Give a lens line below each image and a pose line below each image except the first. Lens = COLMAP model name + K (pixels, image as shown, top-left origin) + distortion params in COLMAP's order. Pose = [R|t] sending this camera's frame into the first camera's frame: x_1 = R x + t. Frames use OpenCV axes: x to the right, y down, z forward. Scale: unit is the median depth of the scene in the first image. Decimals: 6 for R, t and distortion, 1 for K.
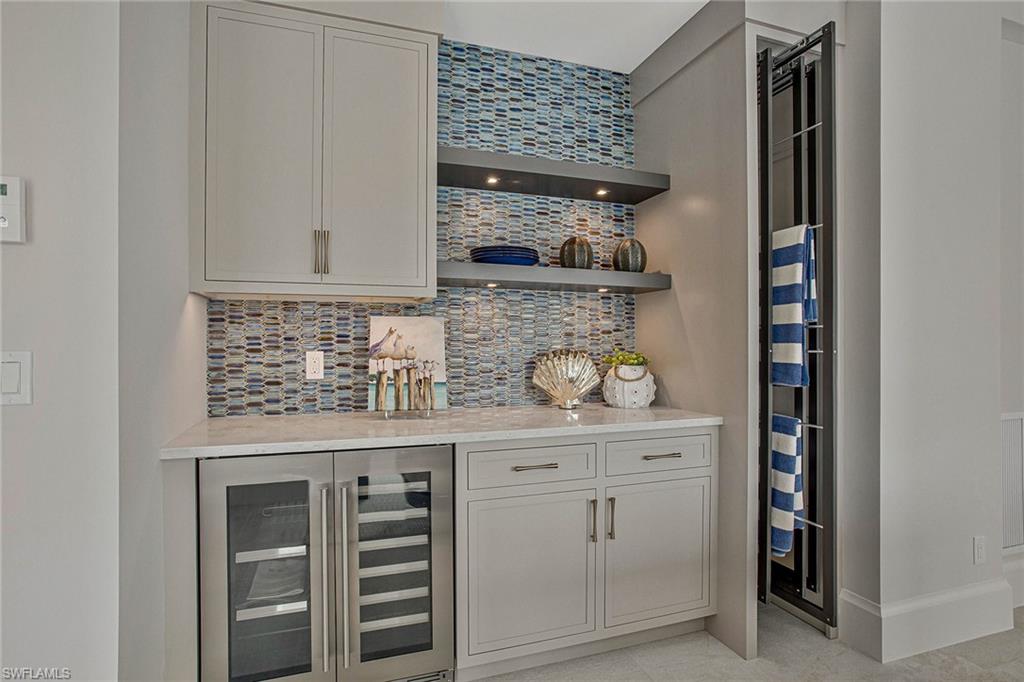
lens RADIAL K [[500.1, 0, 508.4], [0, 500.1, 343.5], [0, 0, 1]] dist [-0.051493, 0.012656]
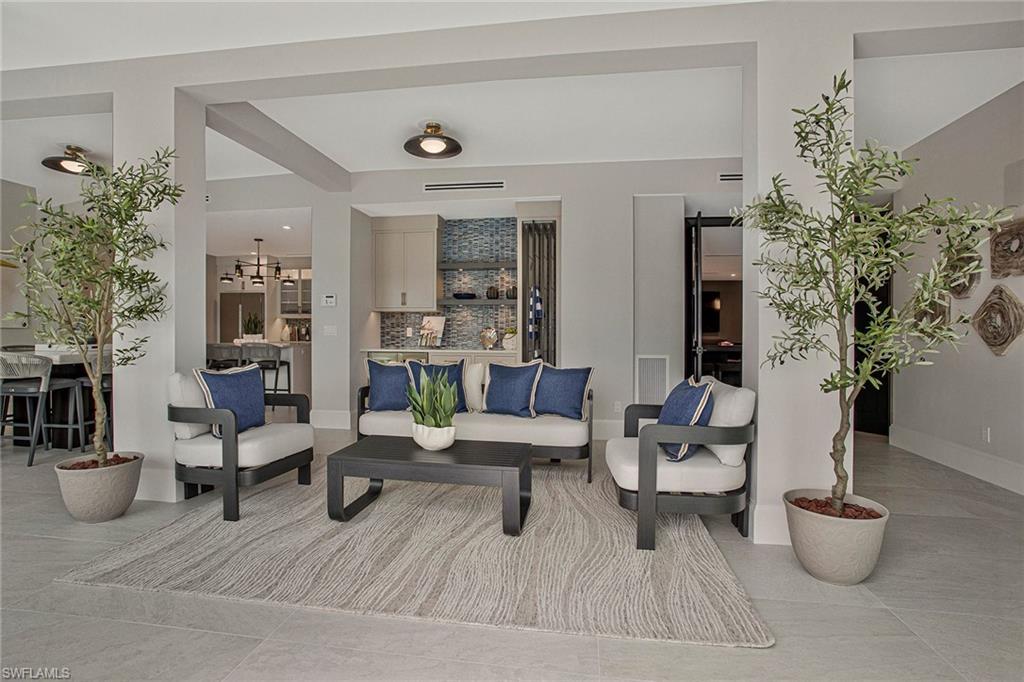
lens RADIAL K [[500.1, 0, 514.2], [0, 500.1, 338.7], [0, 0, 1]] dist [-0.051493, 0.012656]
pose [[0.894480, 0.011444, -0.446961, 1.676919], [-0.007217, 0.999912, 0.011160, 0.046587], [0.447049, -0.006757, 0.894484, -1.597096]]
